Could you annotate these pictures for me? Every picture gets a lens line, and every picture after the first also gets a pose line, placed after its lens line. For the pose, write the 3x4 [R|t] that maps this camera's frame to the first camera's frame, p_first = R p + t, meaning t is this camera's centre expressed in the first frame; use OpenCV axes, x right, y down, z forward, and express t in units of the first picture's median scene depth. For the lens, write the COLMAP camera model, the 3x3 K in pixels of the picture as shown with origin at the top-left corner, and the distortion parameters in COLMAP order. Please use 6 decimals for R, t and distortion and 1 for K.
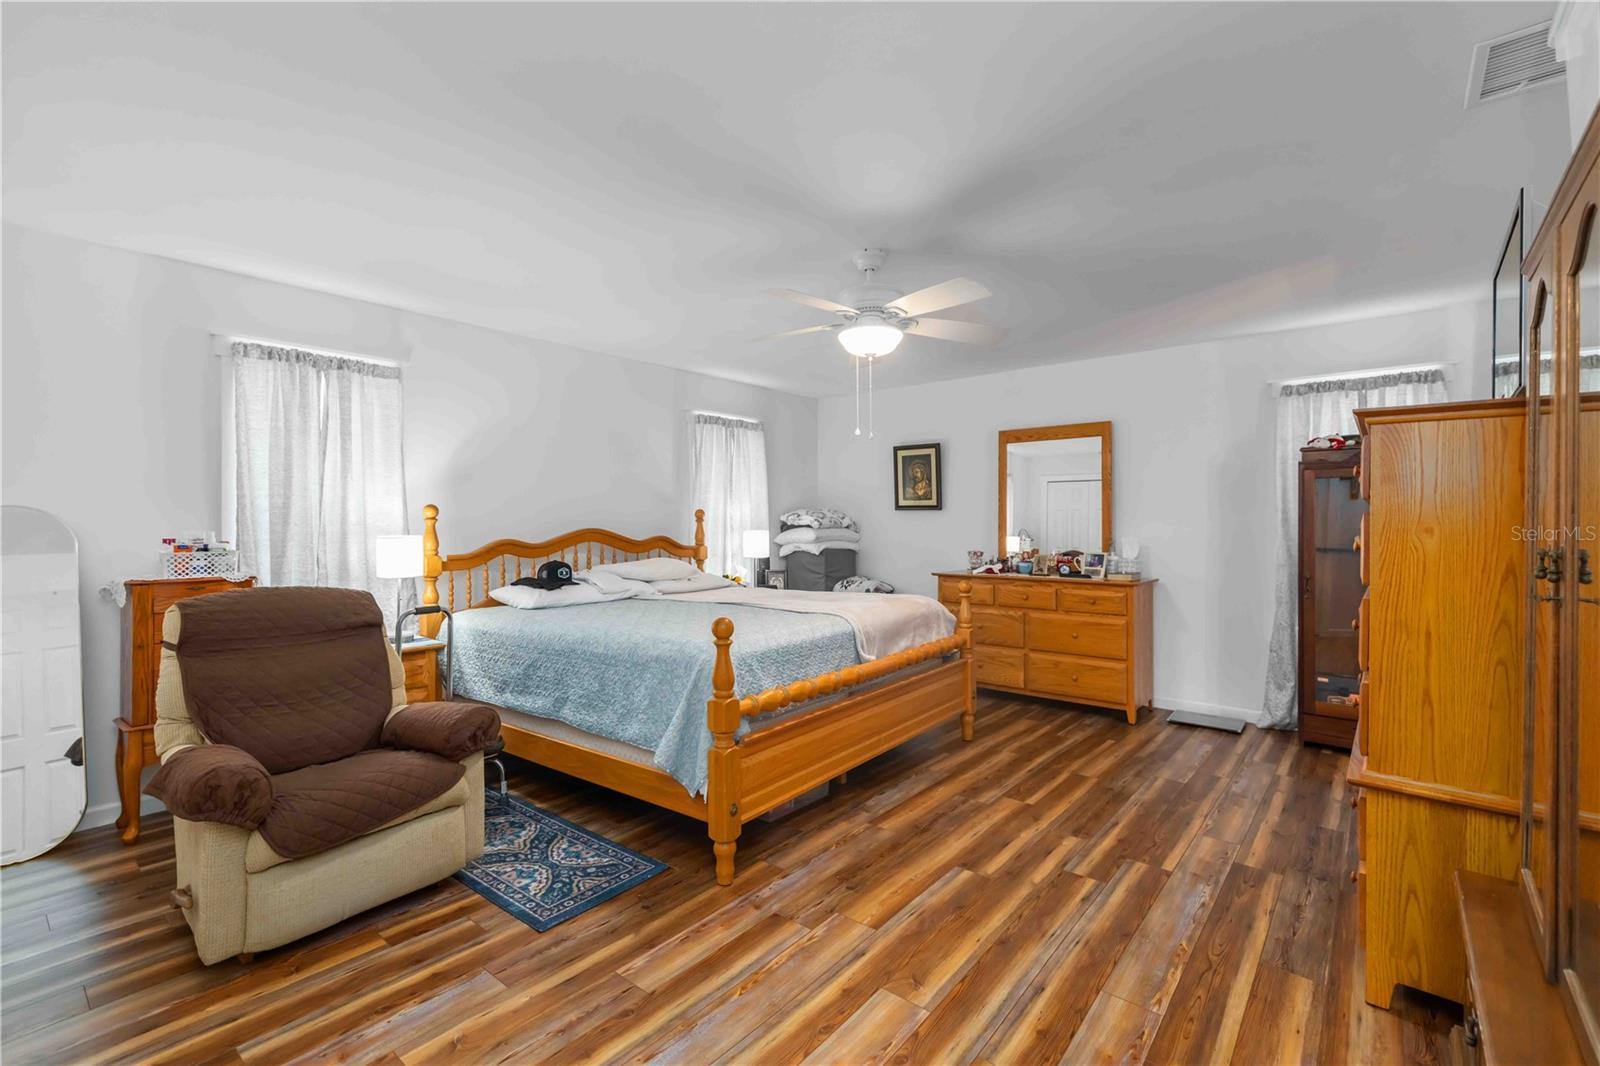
lens RADIAL K [[695.4, 0, 793.7], [0, 695.4, 511.0], [0, 0, 1]] dist [0.000298, 0.001559]
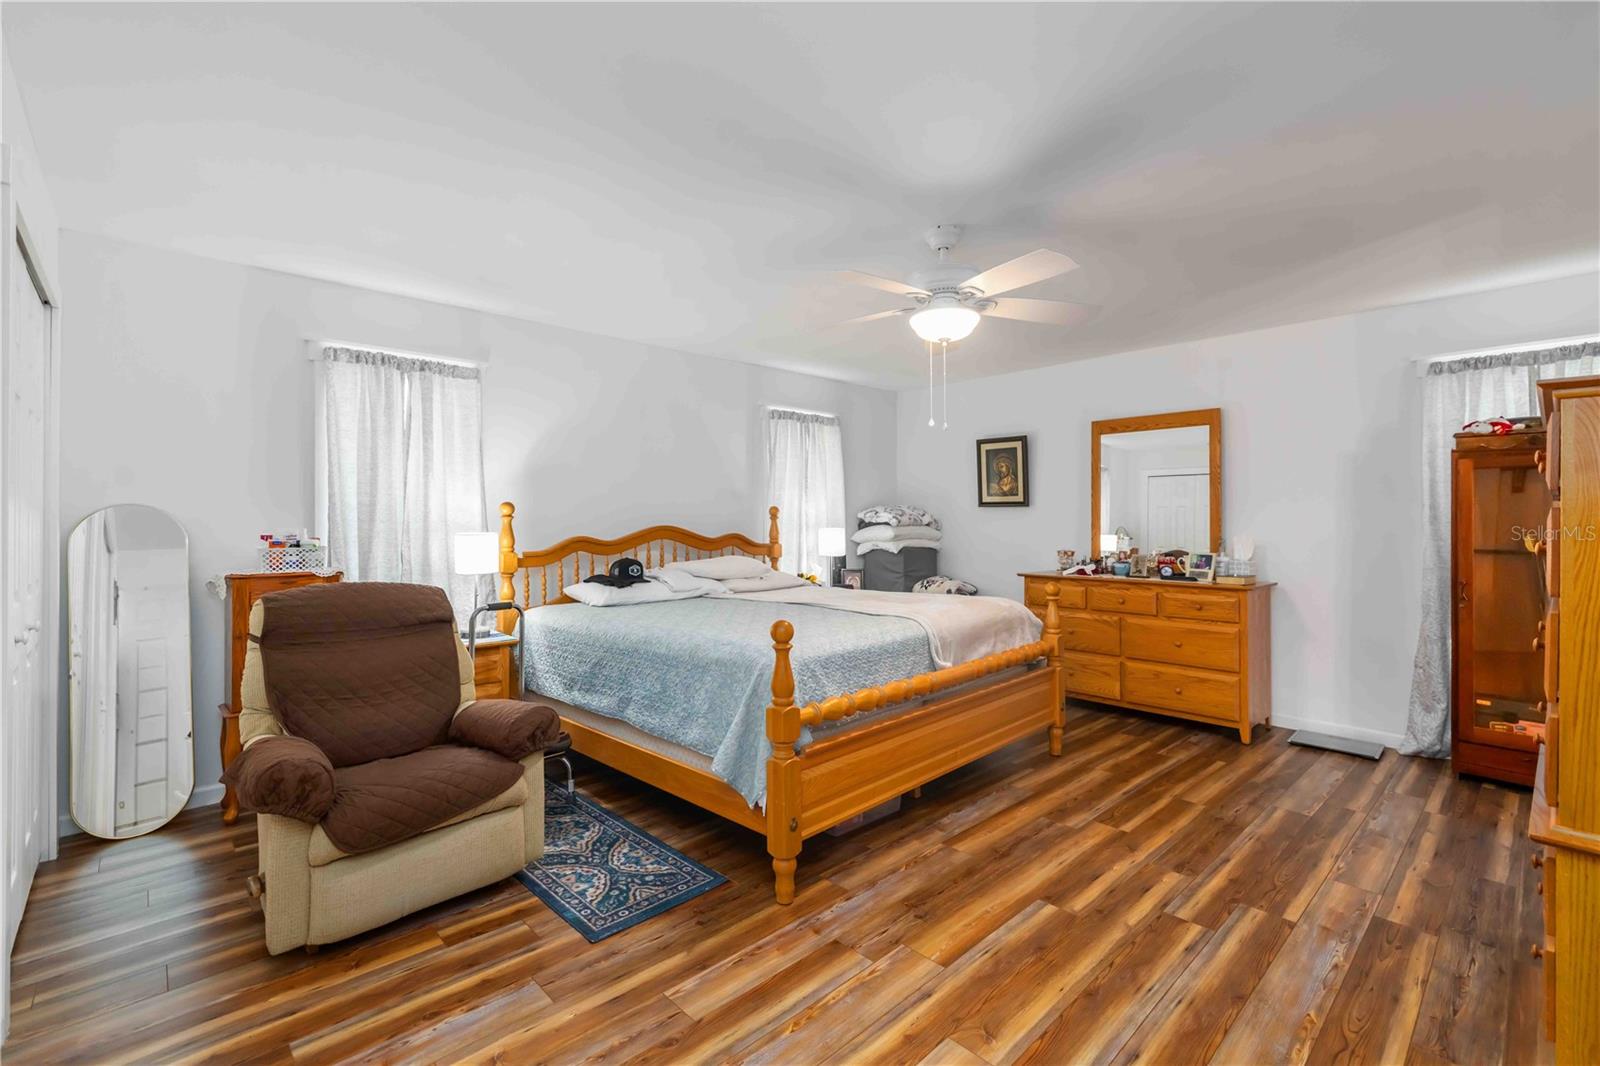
lens RADIAL K [[695.4, 0, 796.8], [0, 695.4, 508.9], [0, 0, 1]] dist [0.000298, 0.001559]
pose [[0.992848, -0.001758, -0.119376, 0.025866], [0.001819, 0.999998, 0.000401, 0.001291], [0.119375, -0.000615, 0.992849, 0.054313]]
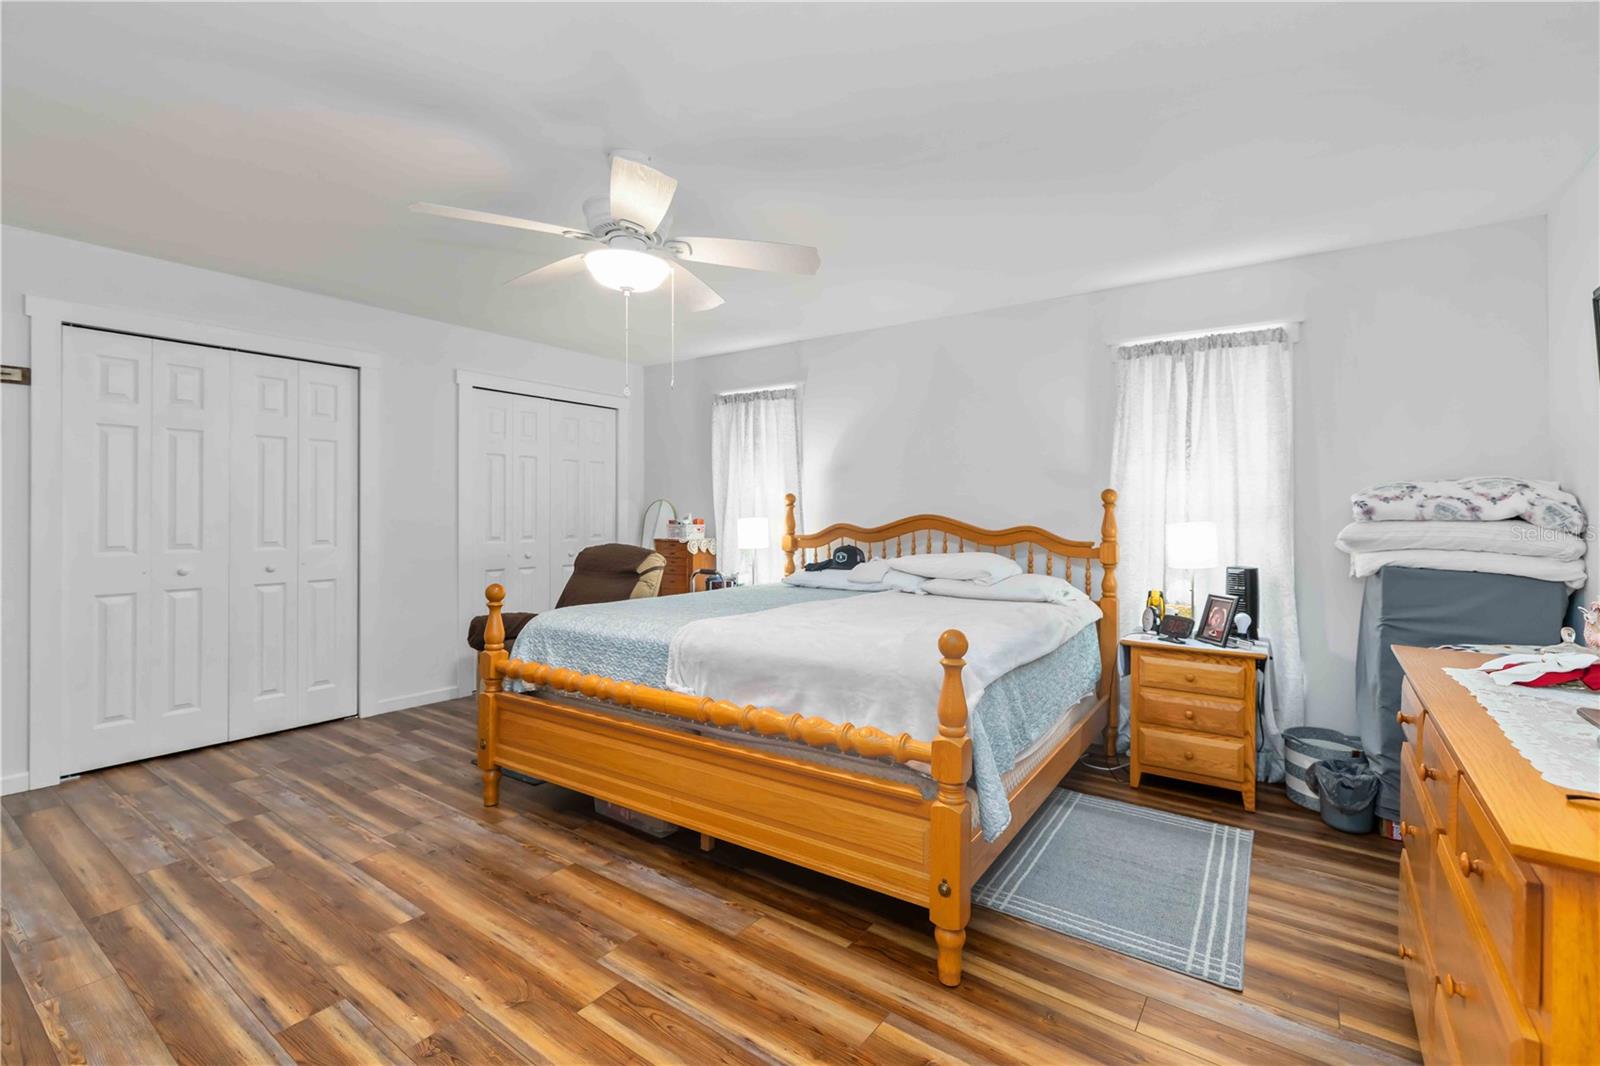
lens RADIAL K [[695.4, 0, 795.4], [0, 695.4, 502.9], [0, 0, 1]] dist [0.000298, 0.001559]
pose [[0.088913, -0.008682, -0.996002, 0.960417], [0.013052, 0.999886, -0.007551, 0.023383], [0.995954, -0.012329, 0.089016, 1.185234]]
